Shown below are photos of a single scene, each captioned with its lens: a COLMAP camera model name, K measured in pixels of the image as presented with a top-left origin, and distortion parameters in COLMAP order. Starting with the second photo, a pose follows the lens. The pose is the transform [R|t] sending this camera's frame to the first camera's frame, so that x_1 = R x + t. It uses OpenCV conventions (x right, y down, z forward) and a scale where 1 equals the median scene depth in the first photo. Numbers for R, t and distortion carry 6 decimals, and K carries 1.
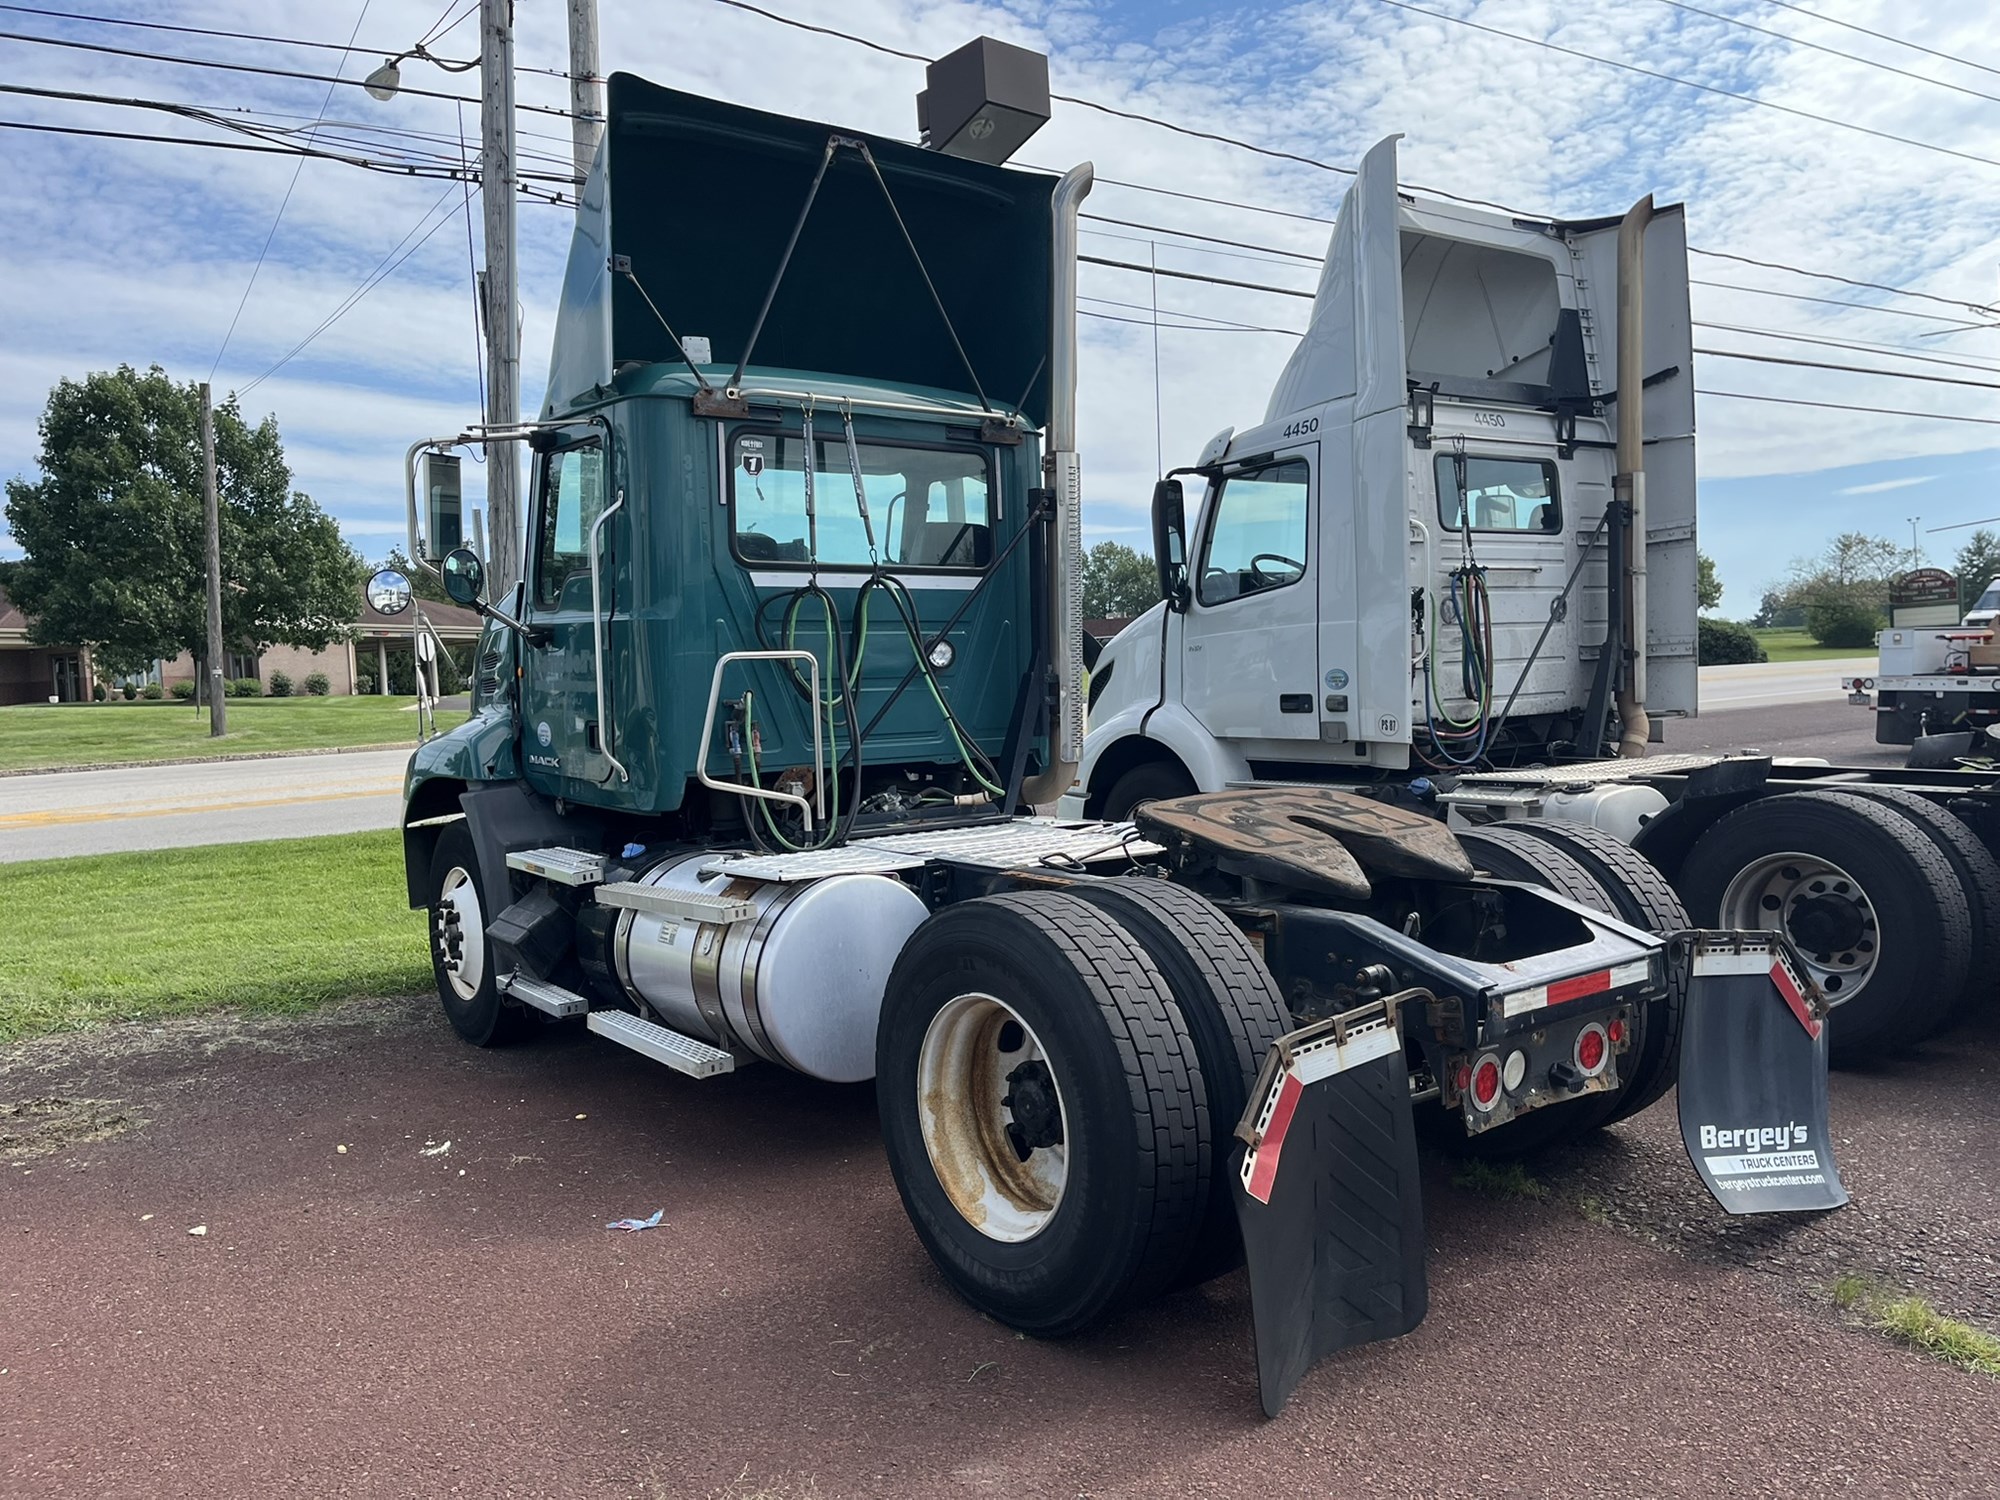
lens RADIAL K [[1490.7, 0, 994.4], [0, 1490.7, 745.5], [0, 0, 1]] dist [0.074959, -0.099983]
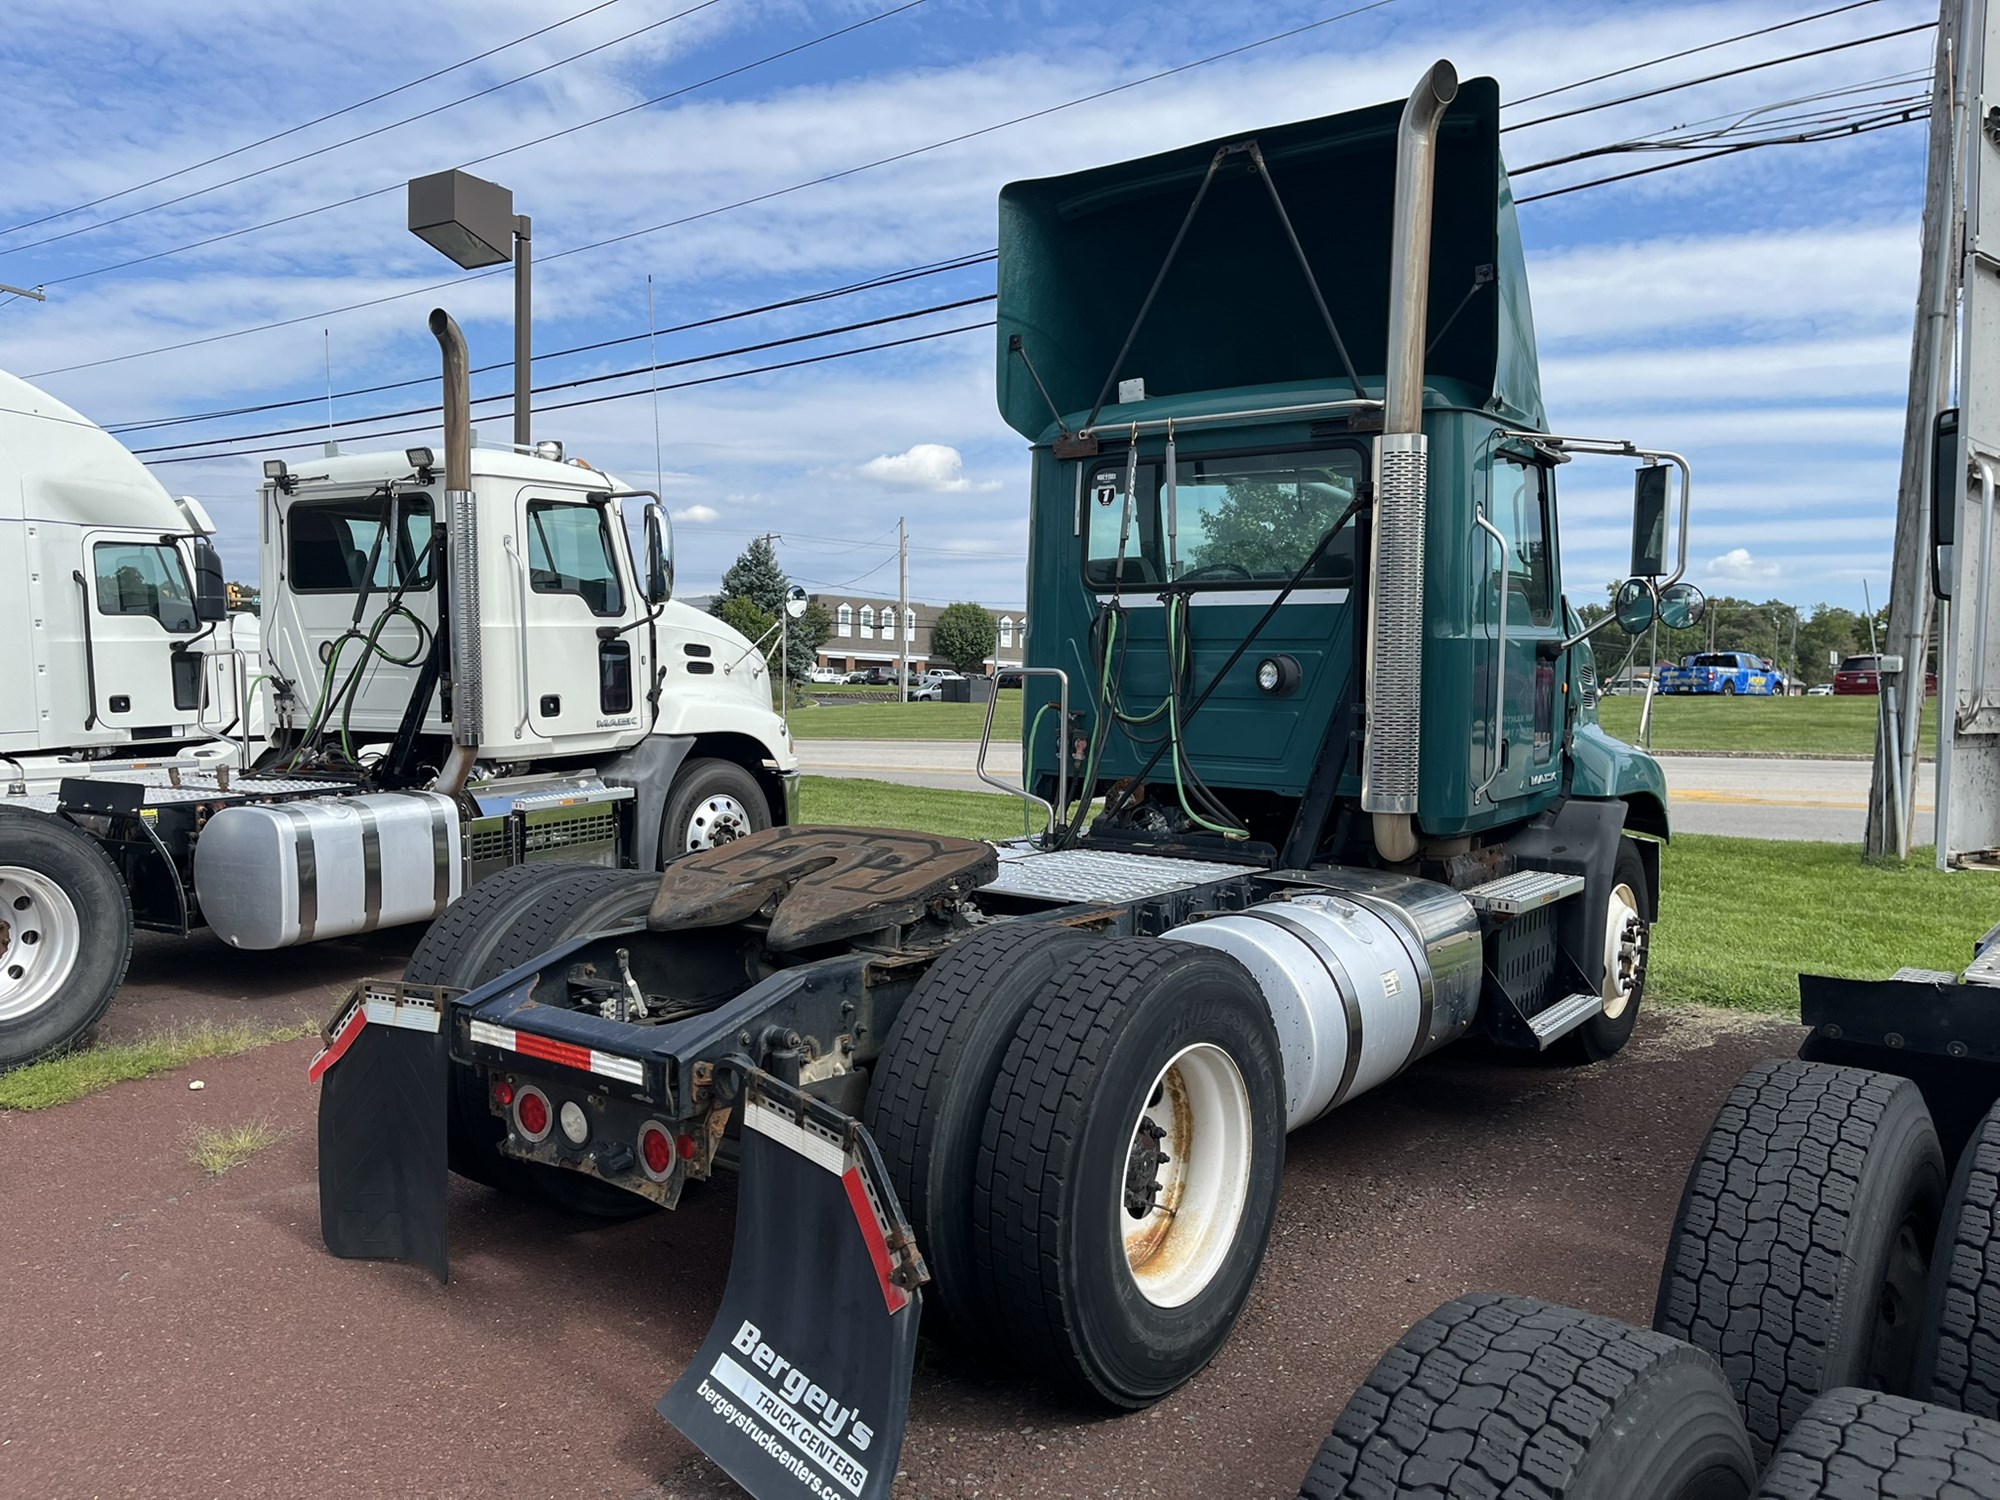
lens RADIAL K [[1490.7, 0, 994.4], [0, 1490.7, 745.5], [0, 0, 1]] dist [0.074959, -0.099983]
pose [[0.283595, 0.086464, -0.955038, 1.192200], [-0.078594, 0.994672, 0.066714, -0.102511], [0.955718, 0.056140, 0.288879, 0.860350]]
